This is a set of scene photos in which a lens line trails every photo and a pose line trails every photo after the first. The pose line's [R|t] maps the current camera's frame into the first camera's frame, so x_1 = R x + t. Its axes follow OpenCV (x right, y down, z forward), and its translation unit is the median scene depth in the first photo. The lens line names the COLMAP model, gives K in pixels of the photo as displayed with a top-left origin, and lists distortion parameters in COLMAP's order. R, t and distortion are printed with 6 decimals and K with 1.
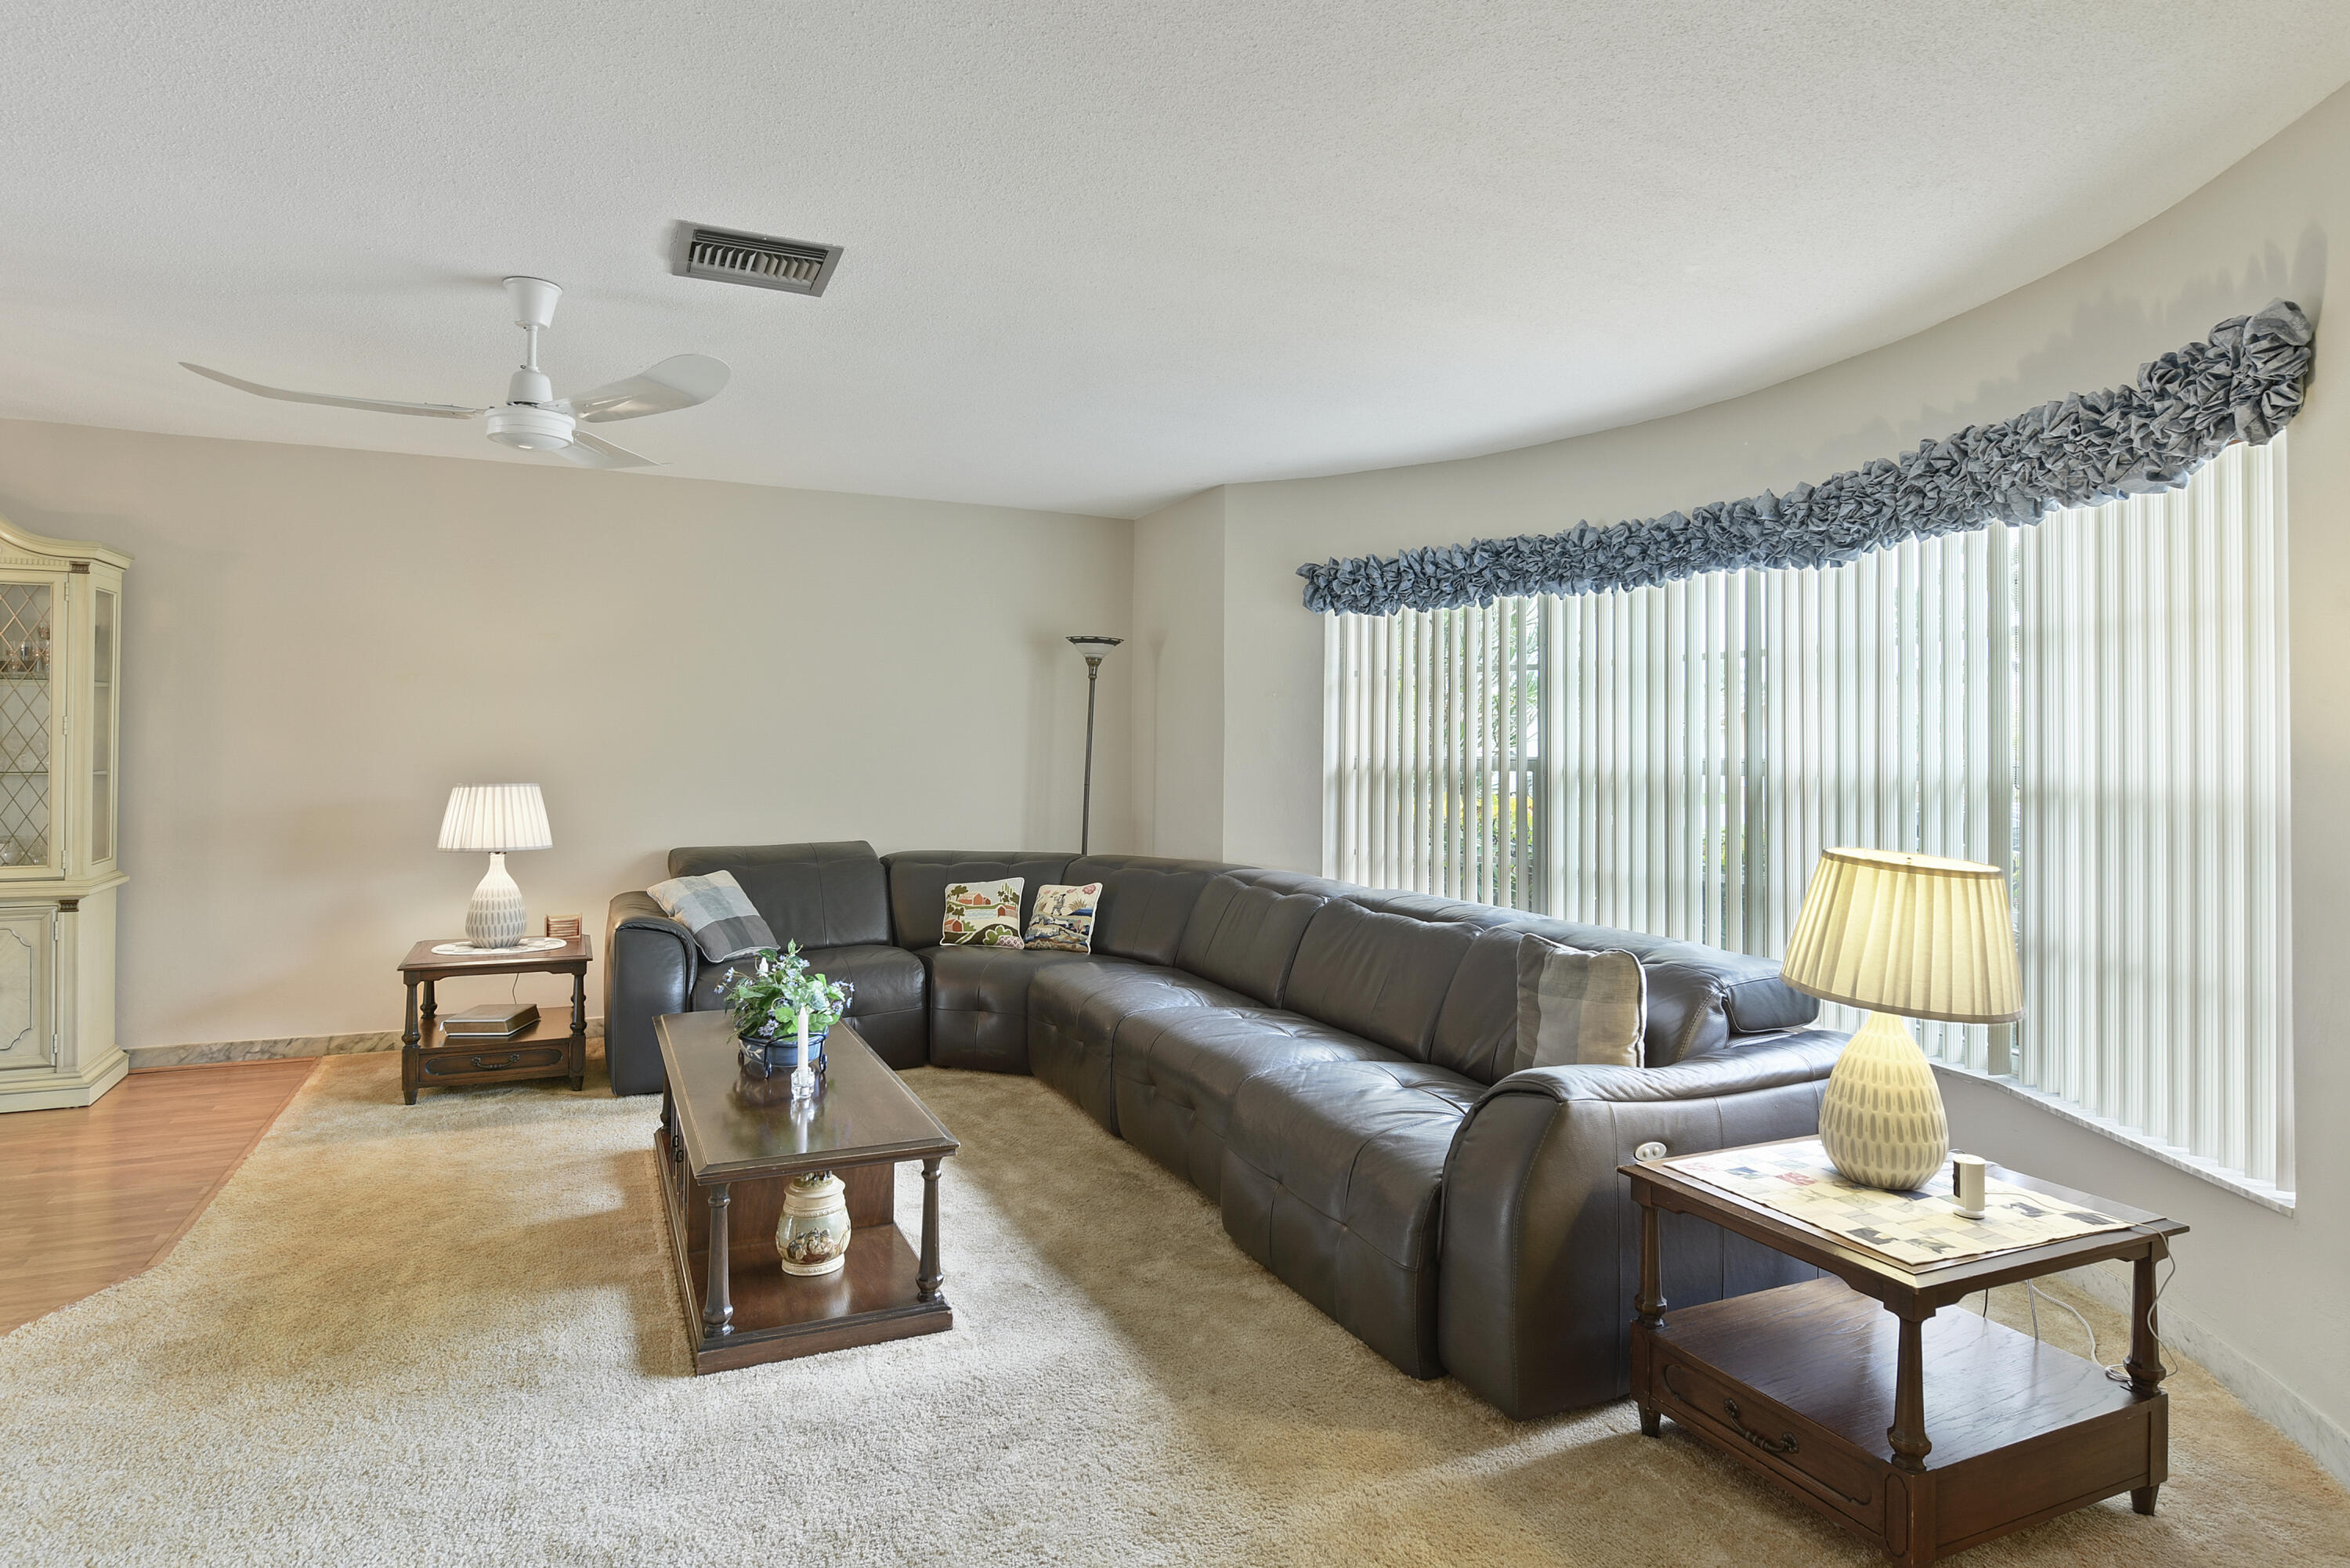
lens RADIAL K [[1290.9, 0, 1115.5], [0, 1290.9, 729.6], [0, 0, 1]] dist [-0.000738, -0.004694]
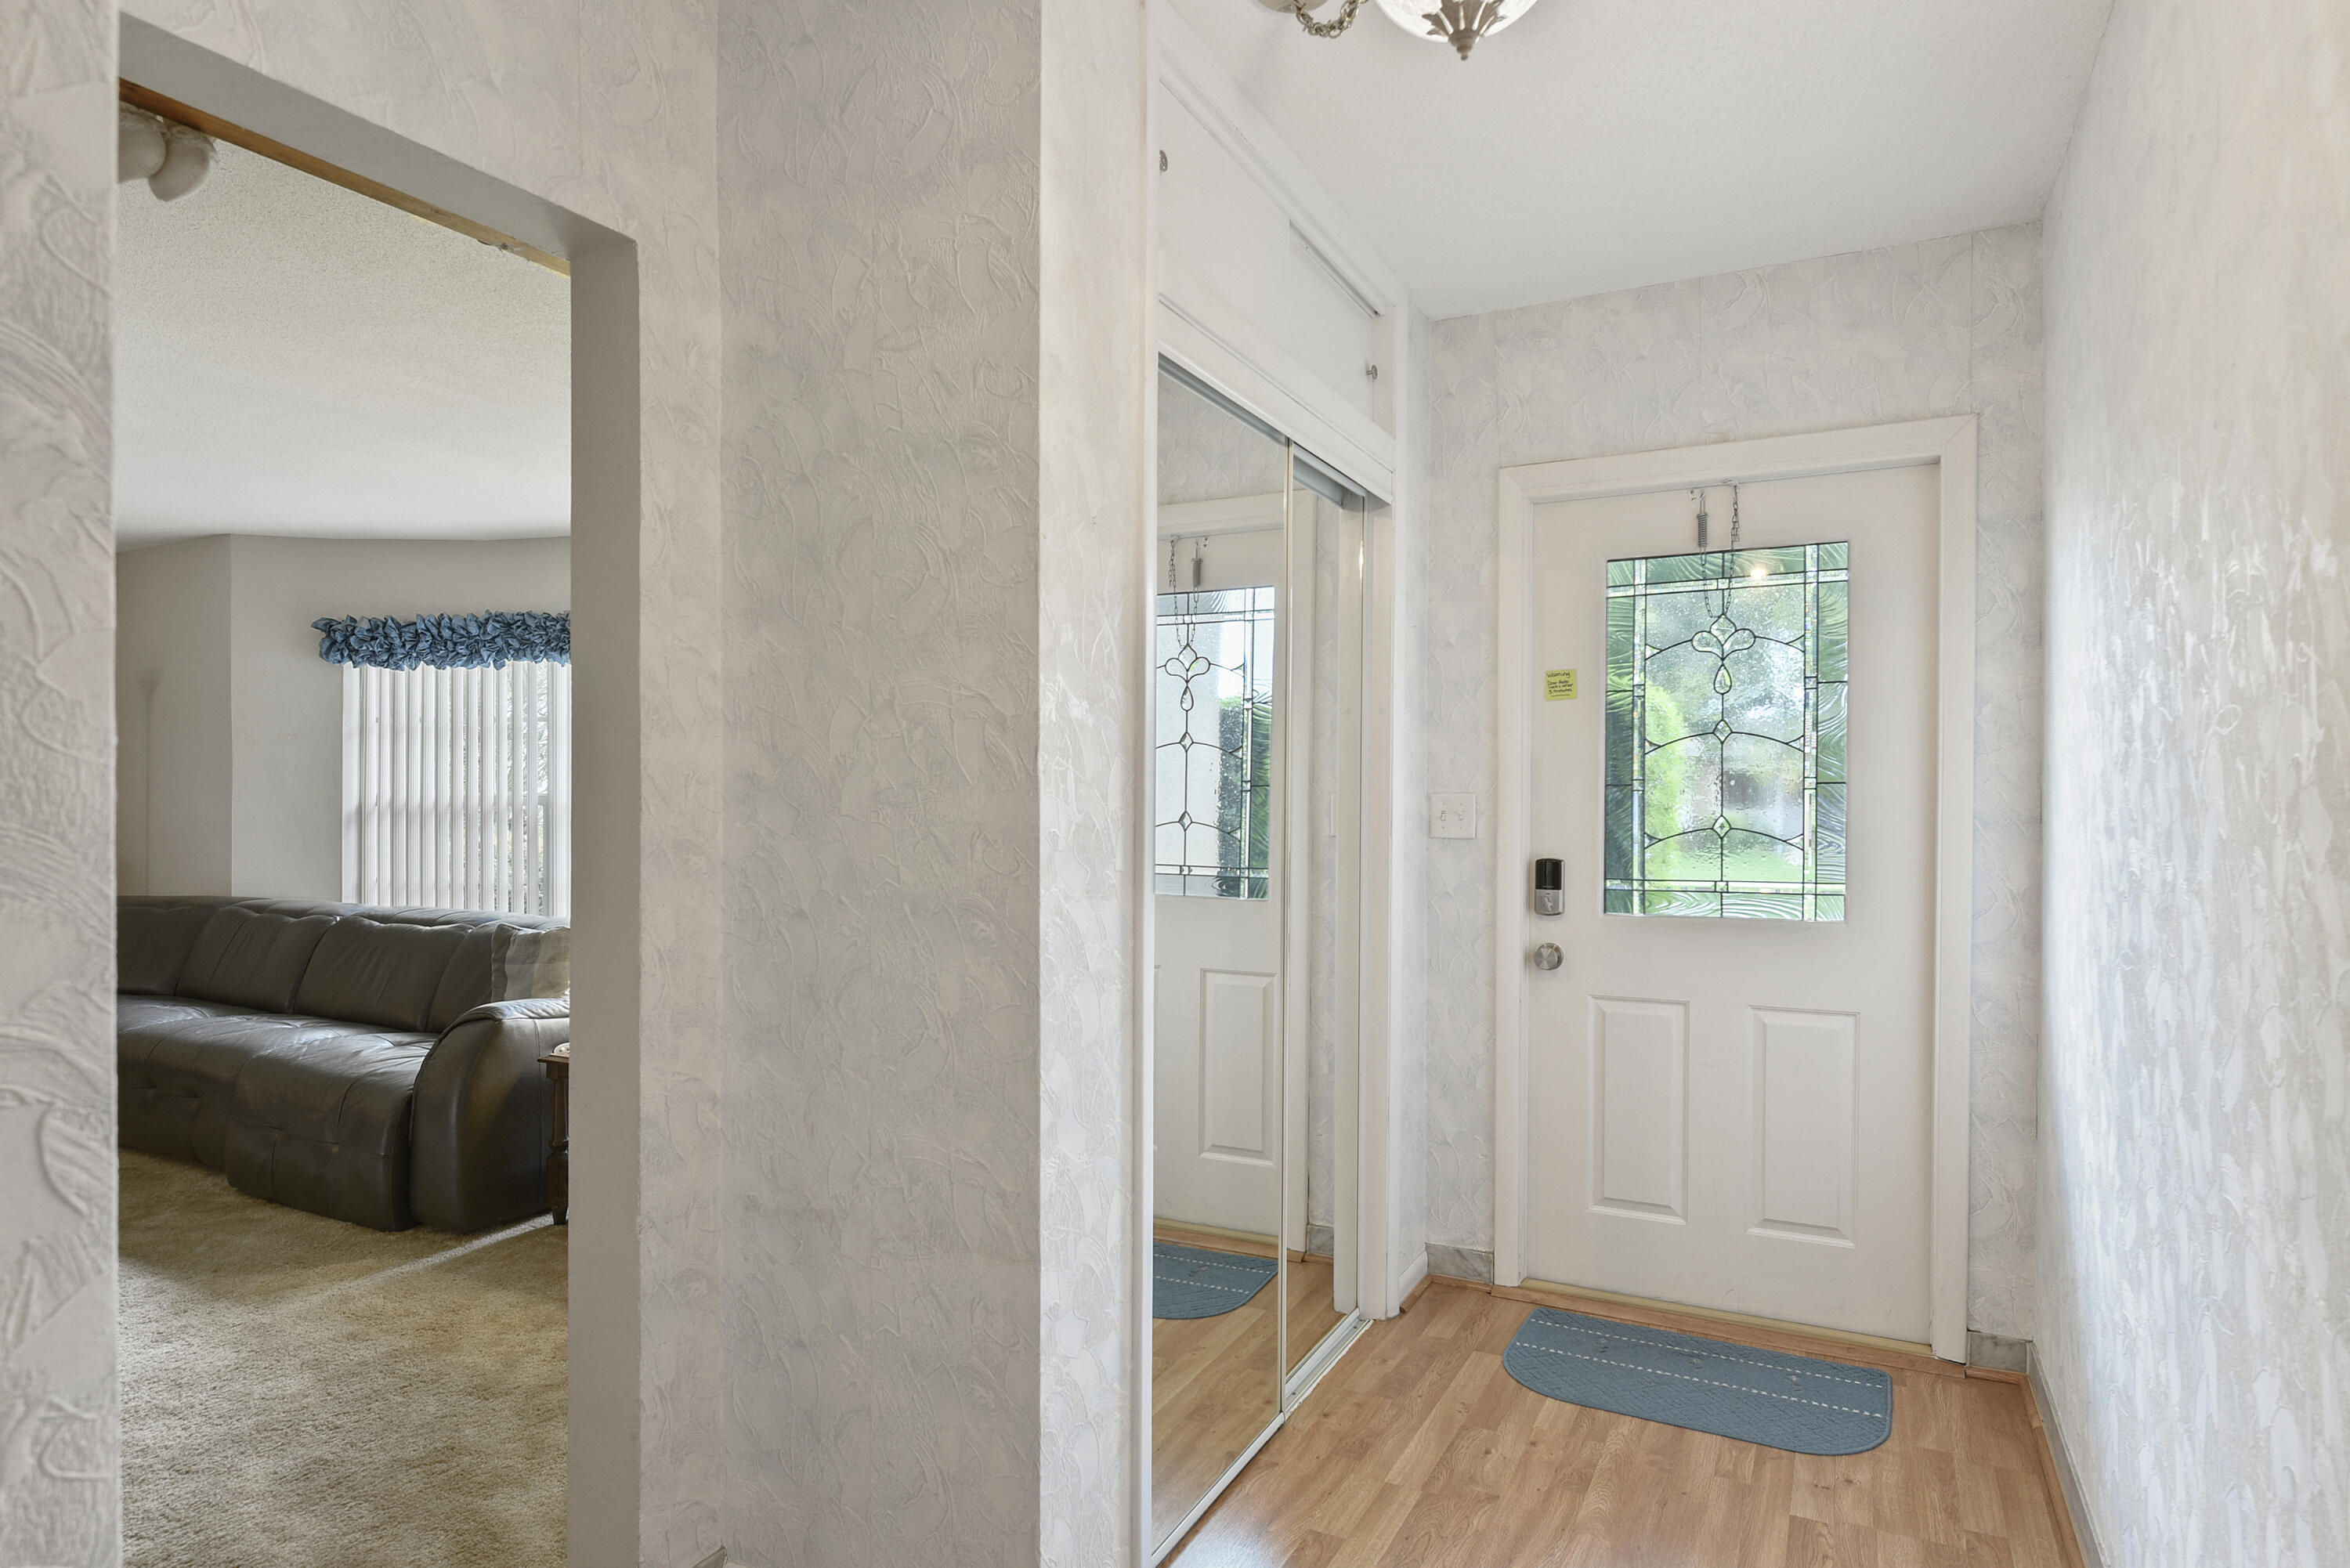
lens RADIAL K [[1290.9, 0, 1180.2], [0, 1290.9, 801.8], [0, 0, 1]] dist [-0.000738, -0.004694]
pose [[0.759687, -0.013582, 0.650148, -0.012325], [-0.004158, 0.999660, 0.025741, -0.005221], [-0.650276, -0.022258, 0.759372, -0.323547]]
